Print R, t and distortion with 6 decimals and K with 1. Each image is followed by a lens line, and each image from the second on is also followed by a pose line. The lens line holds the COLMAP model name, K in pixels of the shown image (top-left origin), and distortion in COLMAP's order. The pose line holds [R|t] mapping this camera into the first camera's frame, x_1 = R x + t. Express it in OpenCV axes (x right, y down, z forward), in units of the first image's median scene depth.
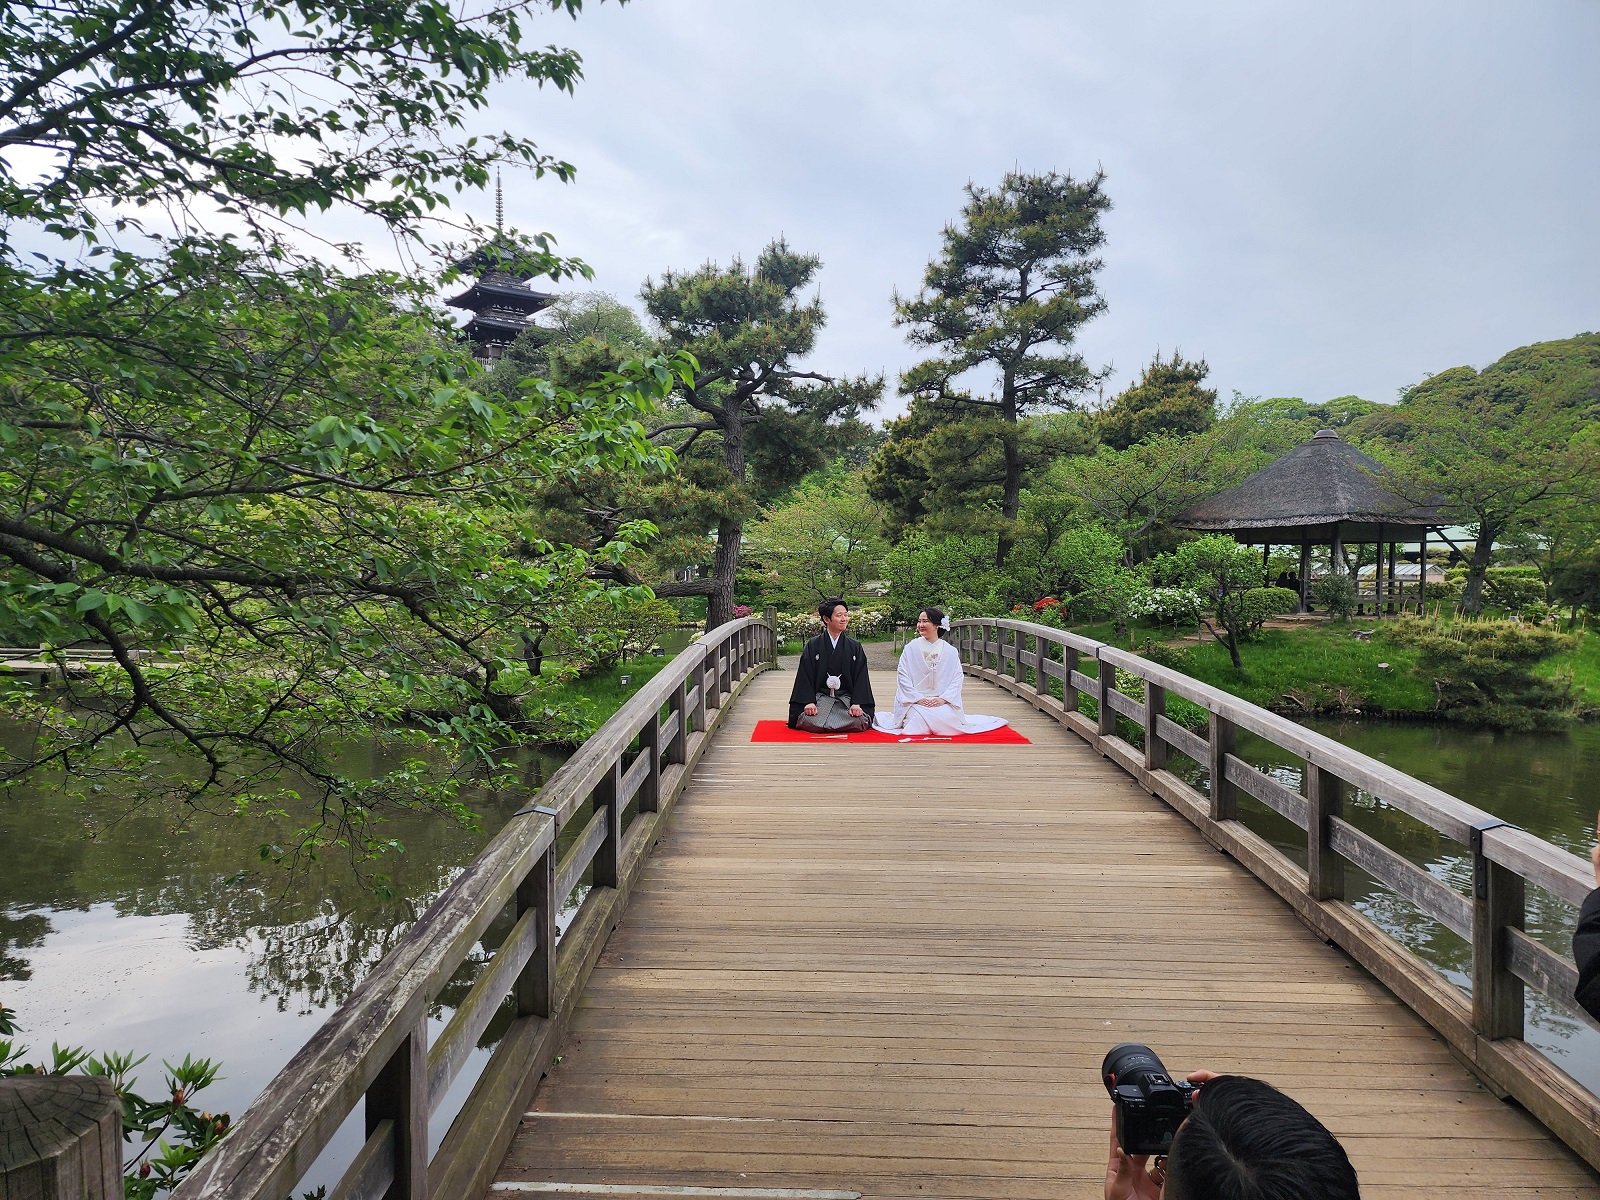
lens RADIAL K [[1065.5, 0, 800.0], [0, 1065.5, 600.0], [0, 0, 1]] dist [0.045898, 0.002791]
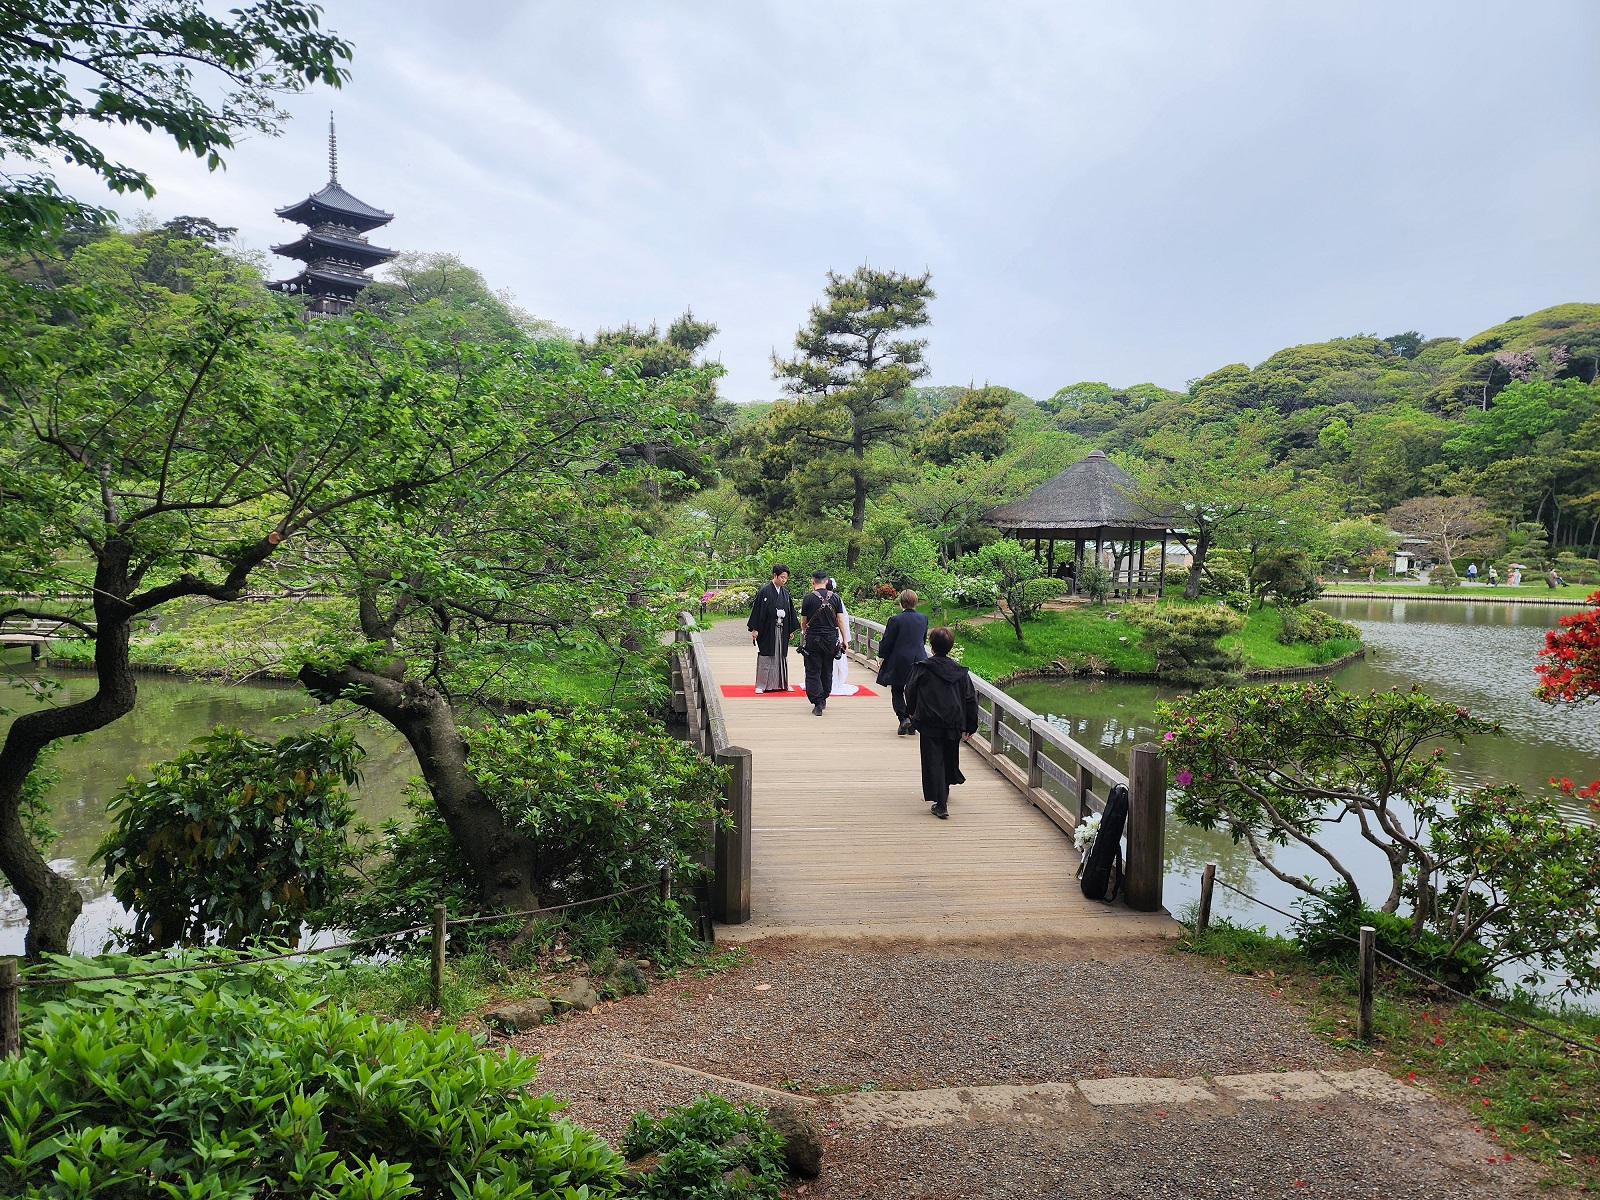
lens RADIAL K [[1059.7, 0, 800.0], [0, 1059.7, 600.0], [0, 0, 1]] dist [0.083150, -0.080332]
pose [[0.987624, 0.009865, 0.156529, -0.074698], [-0.015712, 0.999223, 0.036155, -0.032869], [-0.156051, -0.038167, 0.987011, -0.277692]]
